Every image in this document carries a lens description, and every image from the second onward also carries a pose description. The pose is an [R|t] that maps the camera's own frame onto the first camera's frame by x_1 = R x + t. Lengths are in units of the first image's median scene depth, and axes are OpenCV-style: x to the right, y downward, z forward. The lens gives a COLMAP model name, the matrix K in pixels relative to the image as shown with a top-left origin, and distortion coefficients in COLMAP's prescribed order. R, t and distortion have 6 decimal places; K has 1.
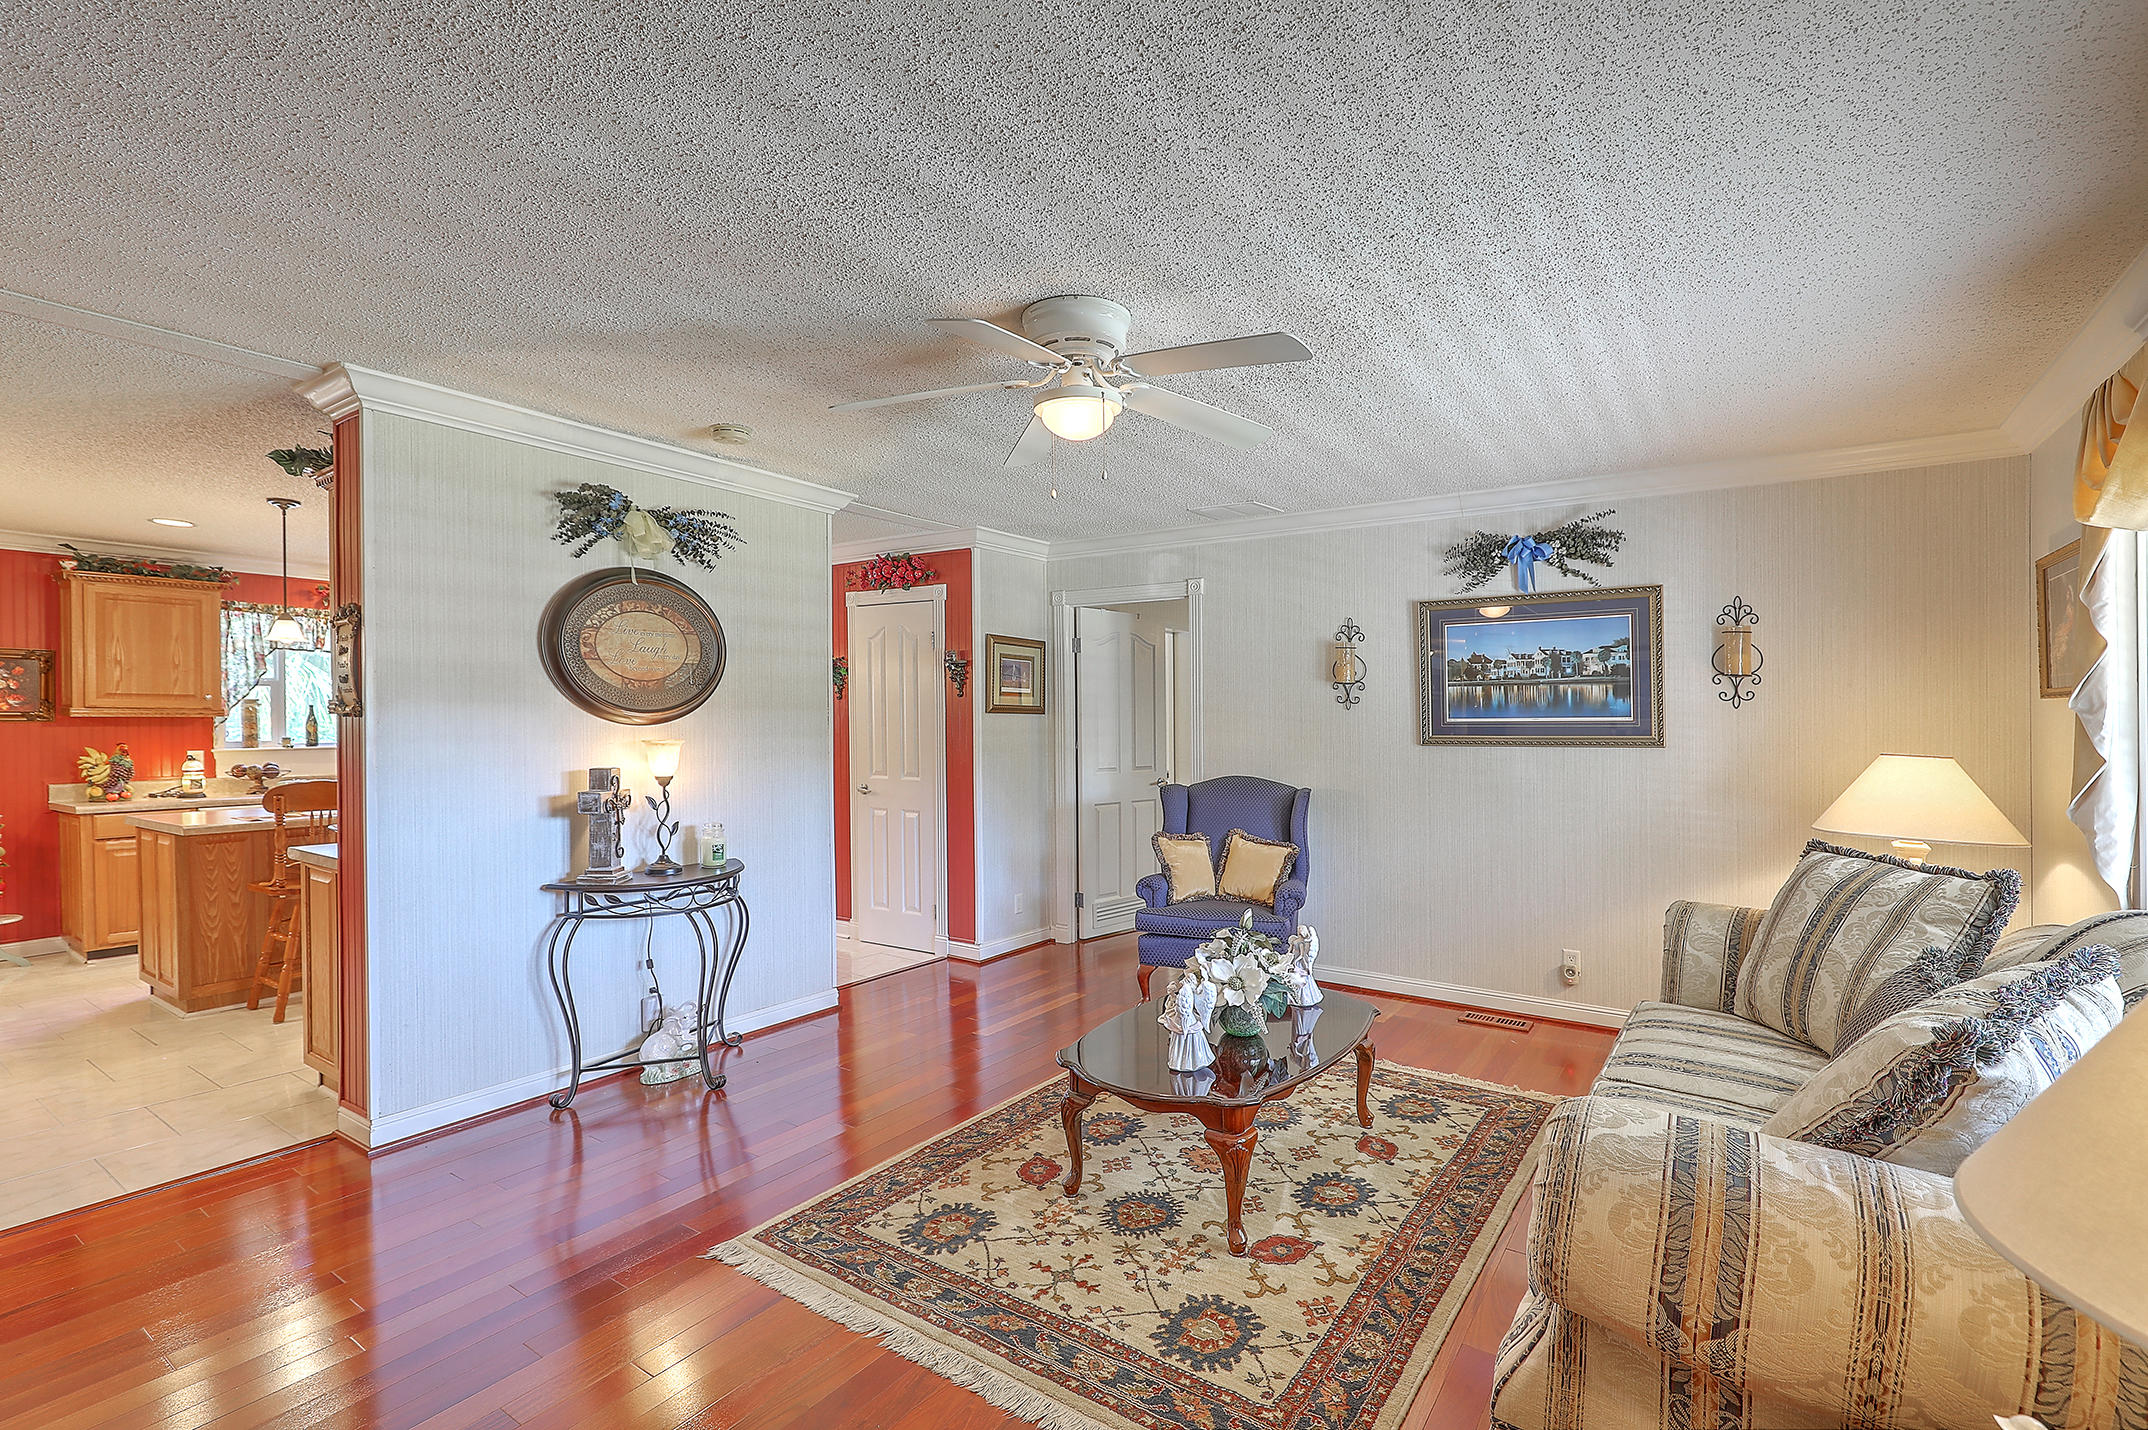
lens RADIAL K [[974.3, 0, 1074.0], [0, 974.3, 715.0], [0, 0, 1]] dist [0.001705, 0.000074]
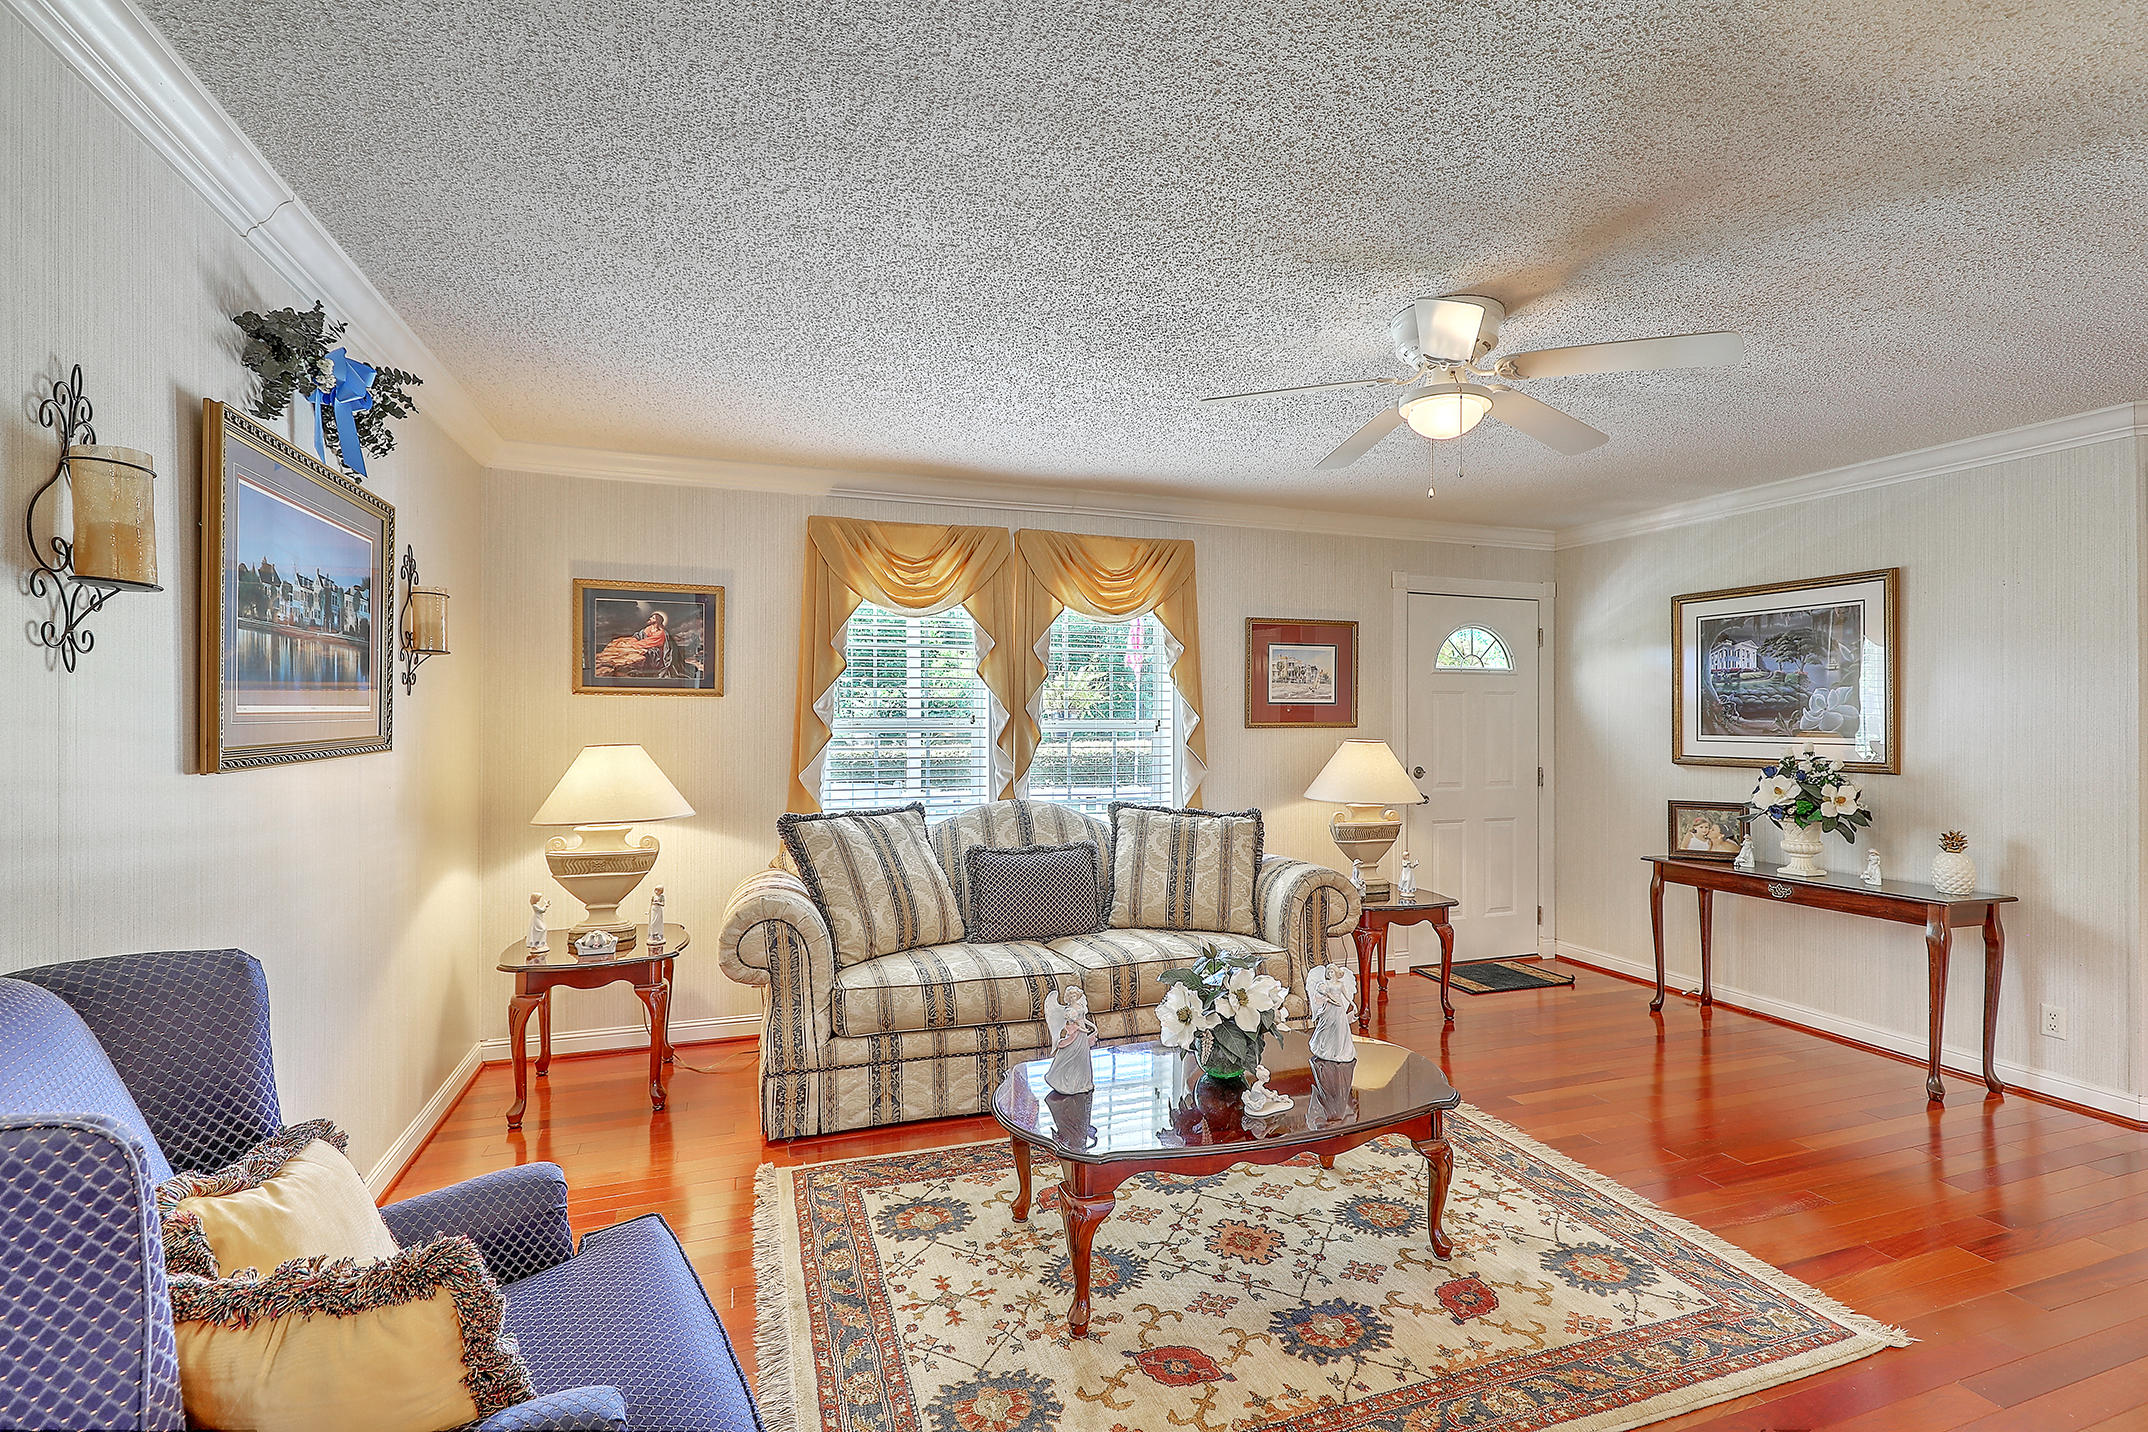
lens RADIAL K [[974.3, 0, 1074.0], [0, 974.3, 716.0], [0, 0, 1]] dist [0.001705, 0.000074]
pose [[-0.809727, -0.009481, 0.586730, -0.258143], [-0.008995, 0.999953, 0.003744, -0.002922], [-0.586737, -0.002245, -0.809774, 1.994253]]
